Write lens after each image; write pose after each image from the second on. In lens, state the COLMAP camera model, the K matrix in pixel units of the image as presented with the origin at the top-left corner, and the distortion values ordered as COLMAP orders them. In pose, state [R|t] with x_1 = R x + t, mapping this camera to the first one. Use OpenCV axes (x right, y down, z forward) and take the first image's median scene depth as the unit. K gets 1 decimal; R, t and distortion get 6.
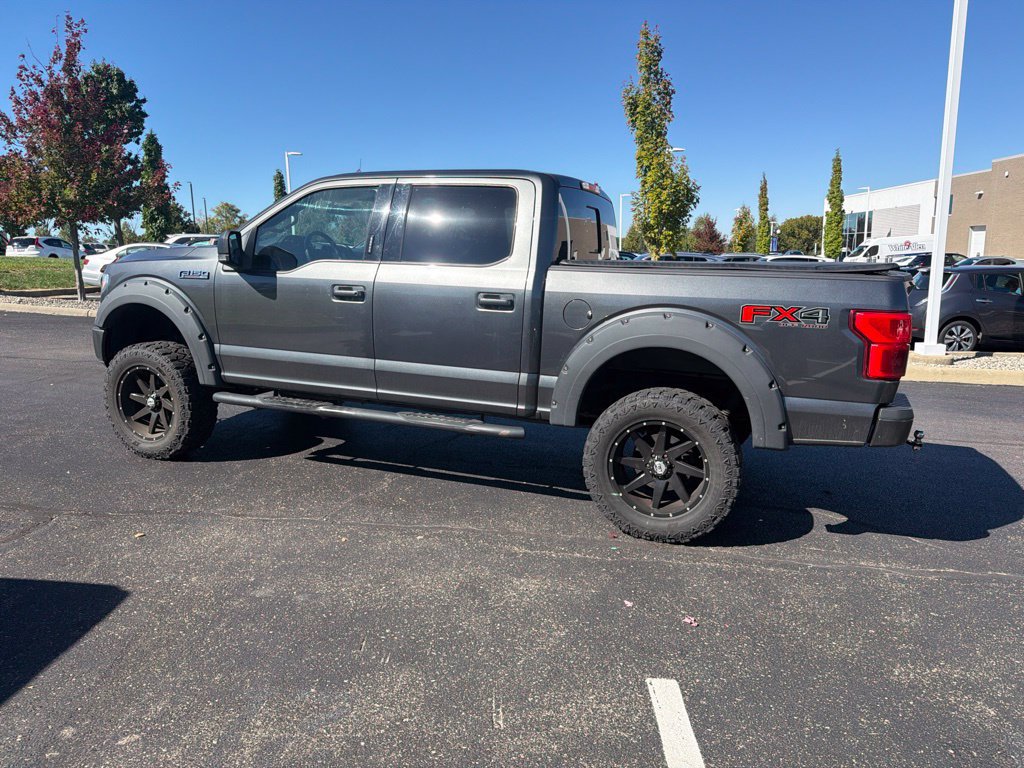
lens RADIAL K [[719.4, 0, 514.2], [0, 719.4, 378.4], [0, 0, 1]] dist [0.040443, -0.051133]
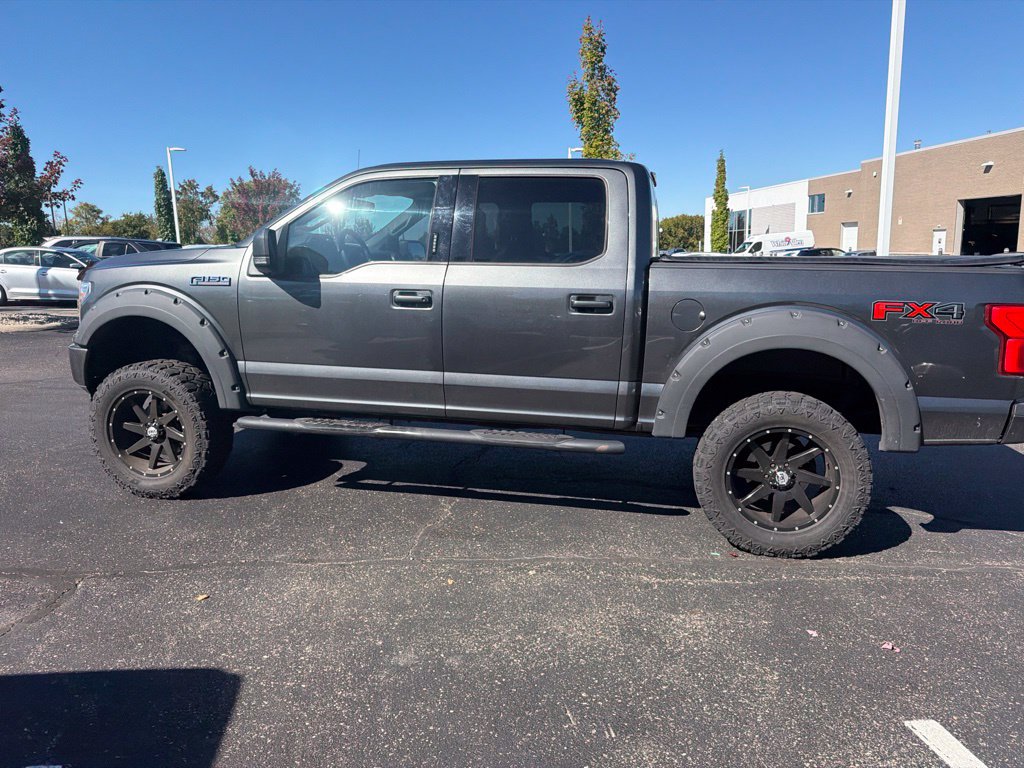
lens RADIAL K [[719.4, 0, 515.3], [0, 719.4, 377.9], [0, 0, 1]] dist [0.040443, -0.051133]
pose [[0.987501, -0.039393, 0.152611, -0.231862], [0.039401, 0.999219, 0.002968, -0.018182], [-0.152609, 0.003082, 0.988282, 0.105891]]
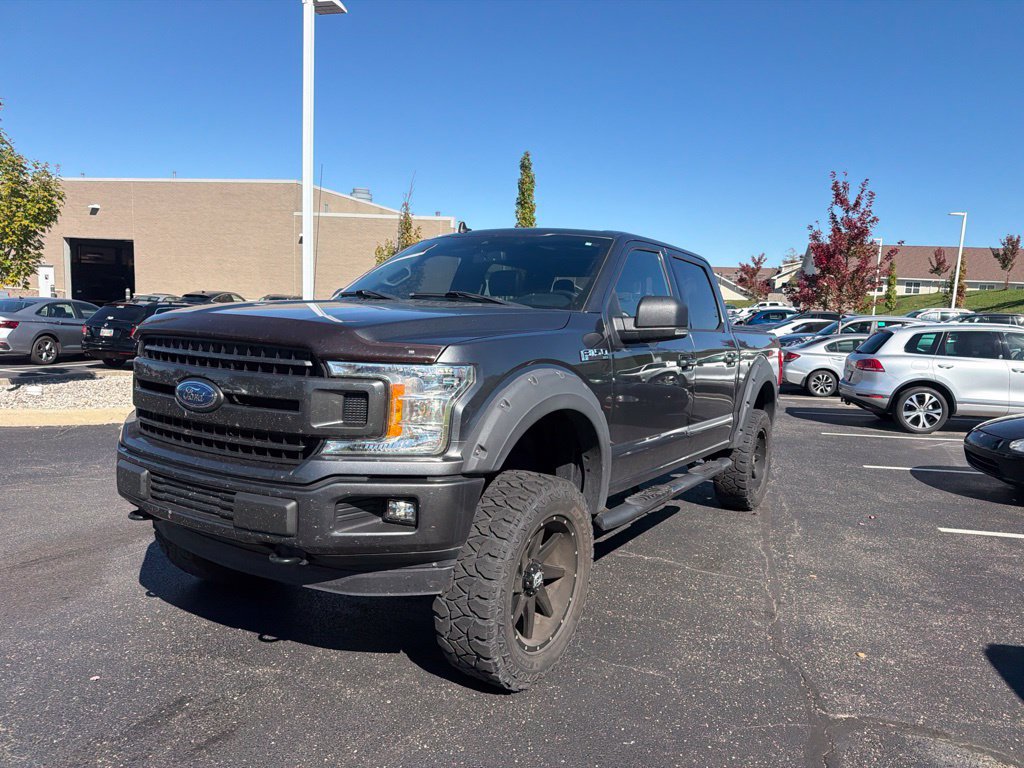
lens RADIAL K [[719.4, 0, 521.2], [0, 719.4, 389.4], [0, 0, 1]] dist [0.040443, -0.051133]
pose [[0.180778, -0.110882, 0.977253, -1.163261], [0.124915, 0.988166, 0.089013, -0.189716], [-0.975559, 0.105982, 0.192490, 0.986208]]
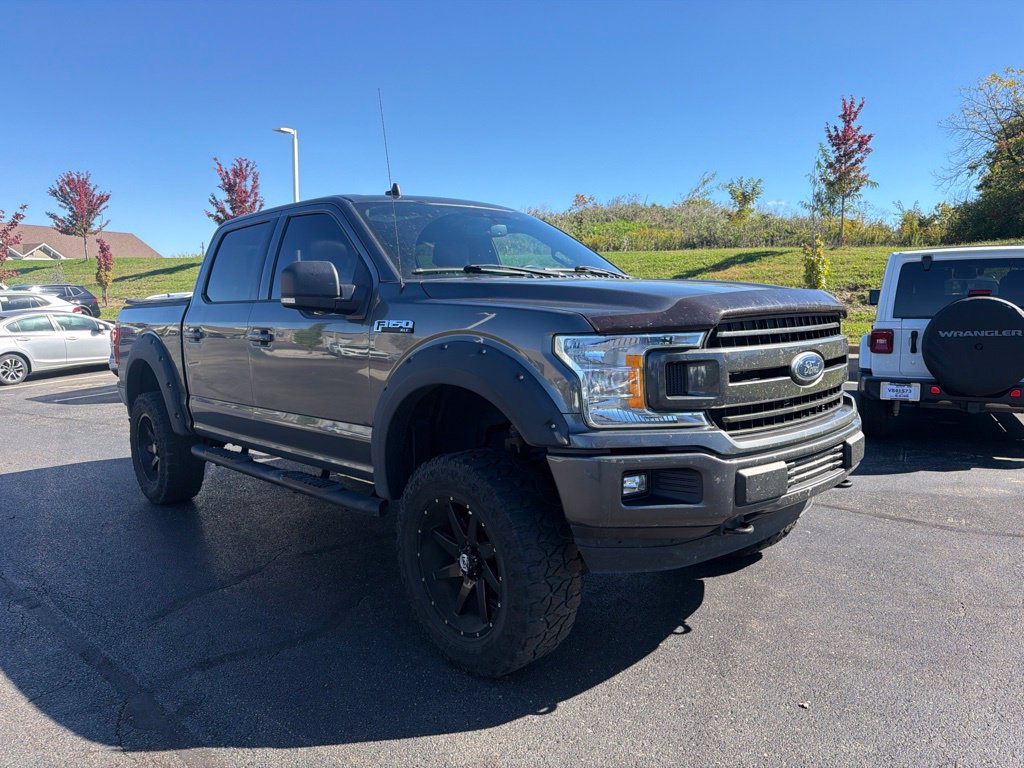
lens RADIAL K [[719.4, 0, 509.9], [0, 719.4, 386.0], [0, 0, 1]] dist [0.040443, -0.051133]
pose [[-0.896168, -0.053826, 0.440438, -0.696706], [0.077262, 0.958522, 0.274348, -0.331787], [-0.436936, 0.279892, -0.854838, 1.952942]]
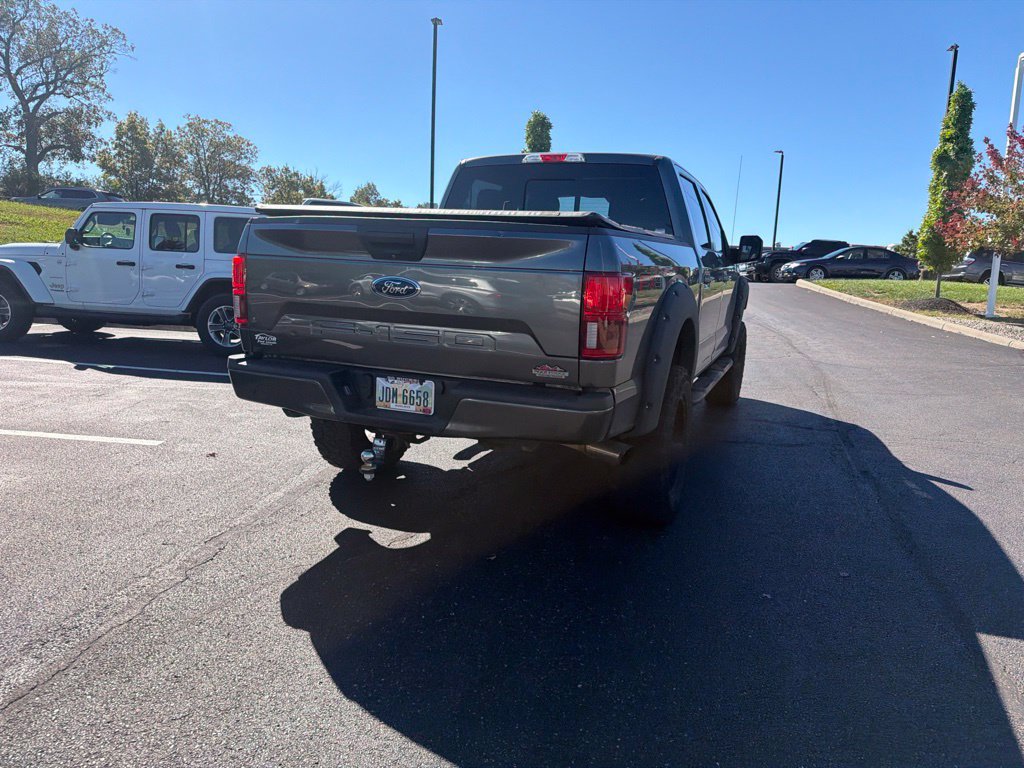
lens RADIAL K [[719.4, 0, 521.7], [0, 719.4, 381.5], [0, 0, 1]] dist [0.040443, -0.051133]
pose [[-0.016365, 0.141127, -0.989856, 1.136862], [-0.213200, 0.966729, 0.141354, -0.109921], [0.976872, 0.213350, 0.014268, 1.040138]]
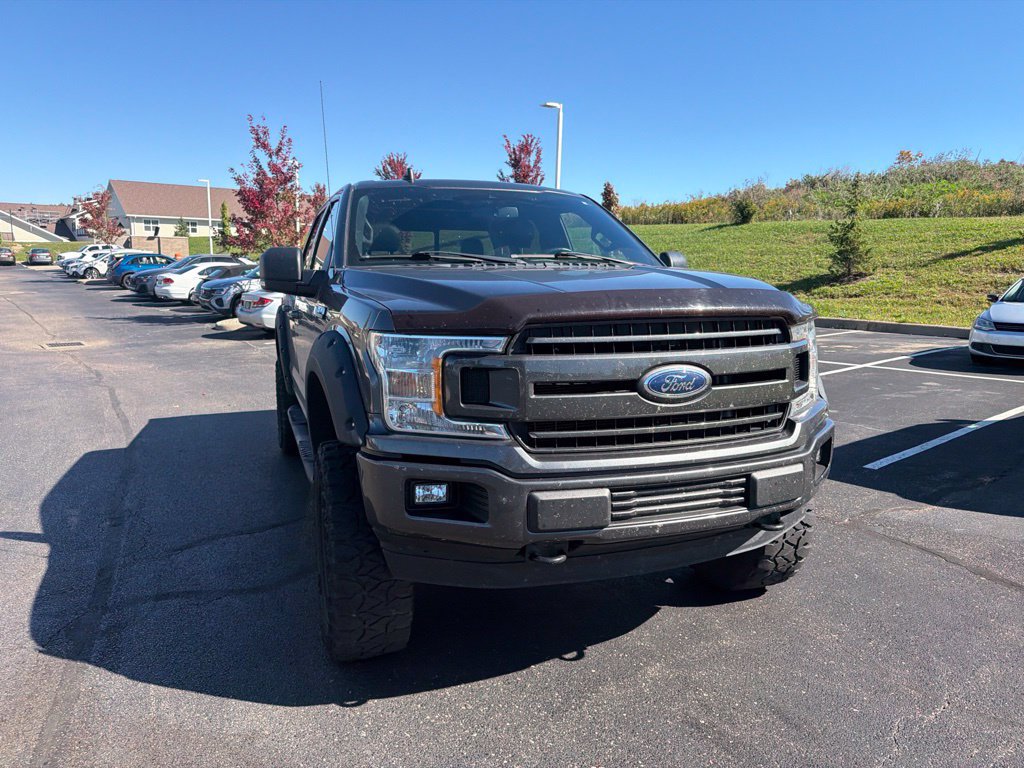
lens RADIAL K [[719.4, 0, 518.6], [0, 719.4, 382.1], [0, 0, 1]] dist [0.040443, -0.051133]
pose [[-0.656890, -0.131516, 0.742428, -0.948816], [0.115791, 0.955393, 0.271692, -0.313553], [-0.745043, 0.264438, -0.612359, 1.724620]]
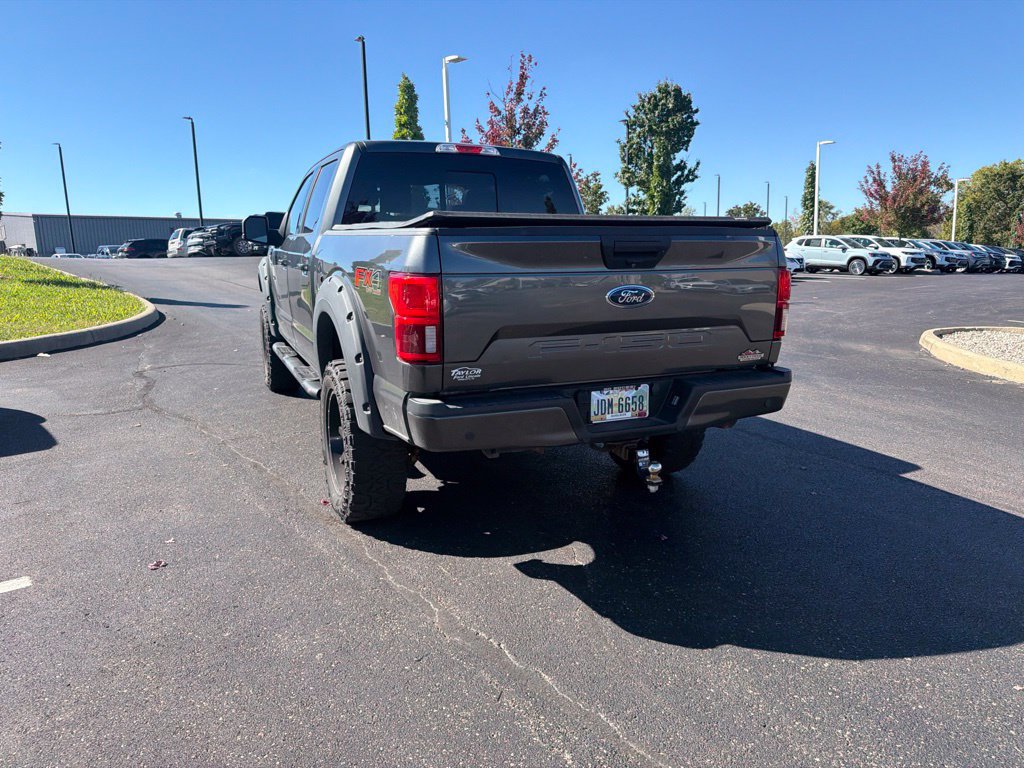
lens RADIAL K [[719.4, 0, 518.2], [0, 719.4, 379.6], [0, 0, 1]] dist [0.040443, -0.051133]
pose [[0.708888, 0.109159, -0.696823, 0.866597], [-0.106600, 0.993184, 0.047139, -0.021885], [0.697219, 0.040865, 0.715693, 0.397118]]
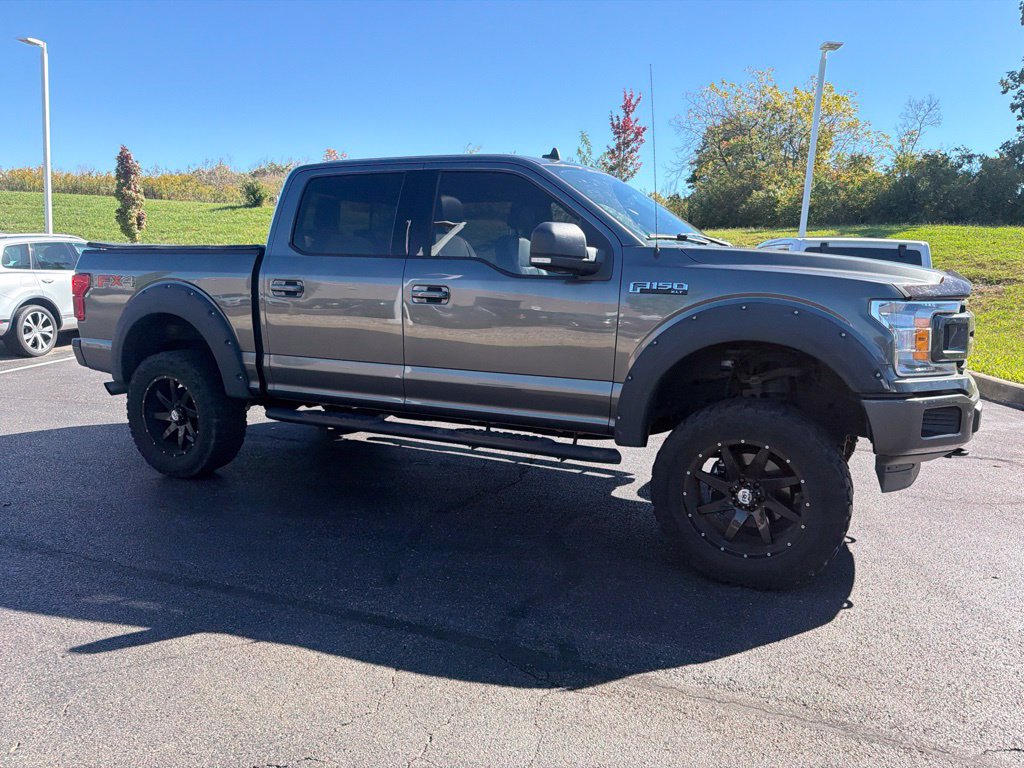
lens RADIAL K [[719.4, 0, 518.8], [0, 719.4, 380.6], [0, 0, 1]] dist [0.040443, -0.051133]
pose [[-0.995121, -0.058297, 0.079596, -0.237989], [-0.029603, 0.946016, 0.322764, -0.351858], [-0.094116, 0.318833, -0.943126, 2.138220]]
